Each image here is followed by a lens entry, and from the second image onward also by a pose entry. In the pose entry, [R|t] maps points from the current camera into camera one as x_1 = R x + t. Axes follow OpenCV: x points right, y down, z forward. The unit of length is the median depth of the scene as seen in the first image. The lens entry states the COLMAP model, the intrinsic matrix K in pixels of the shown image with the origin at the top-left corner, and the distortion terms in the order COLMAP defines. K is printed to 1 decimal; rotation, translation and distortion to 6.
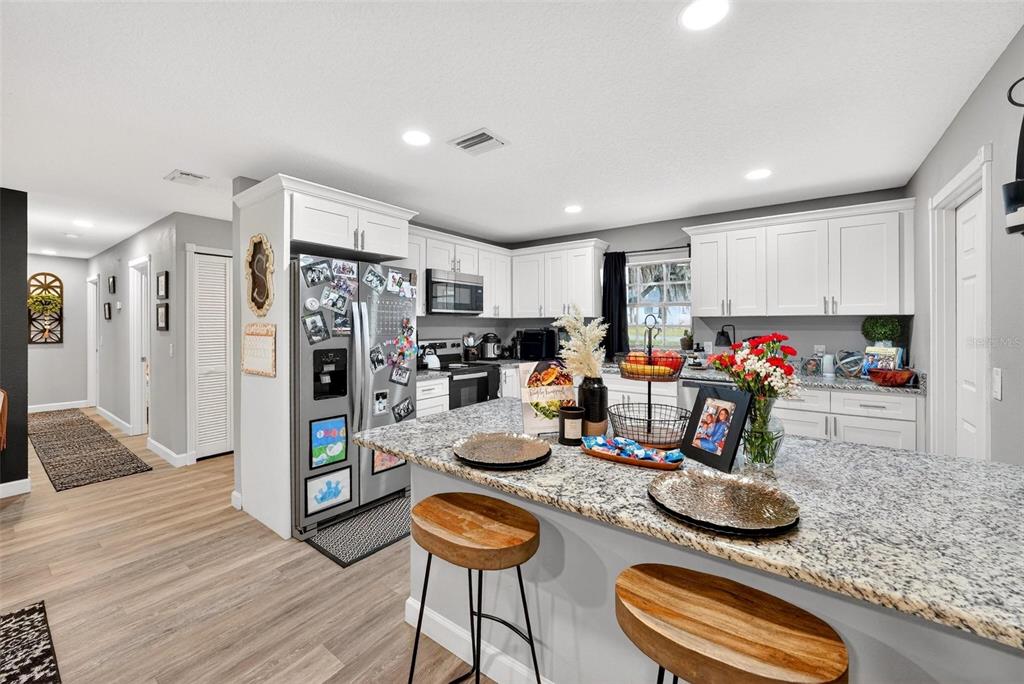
lens RADIAL K [[395.8, 0, 514.4], [0, 395.8, 333.4], [0, 0, 1]] dist [0.000249, 0.000295]
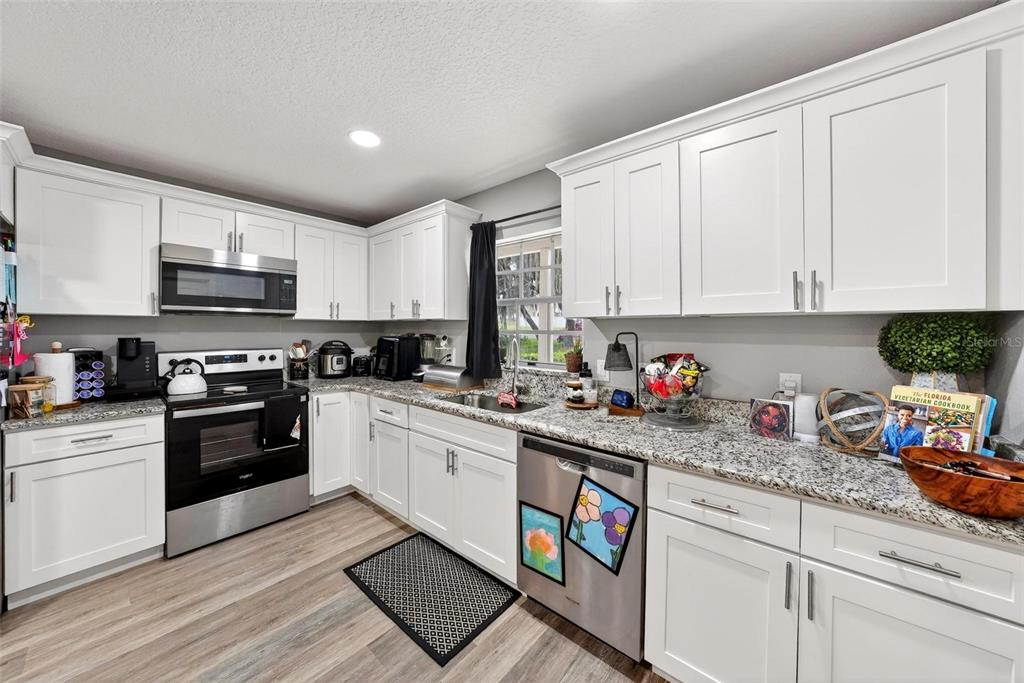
lens RADIAL K [[358.5, 0, 510.8], [0, 358.5, 330.4], [0, 0, 1]] dist [-0.000703, -0.000008]
pose [[0.997324, 0.006338, -0.072829, 0.388759], [-0.007797, 0.999774, -0.019767, -0.012095], [0.072687, 0.020282, 0.997149, 0.447830]]
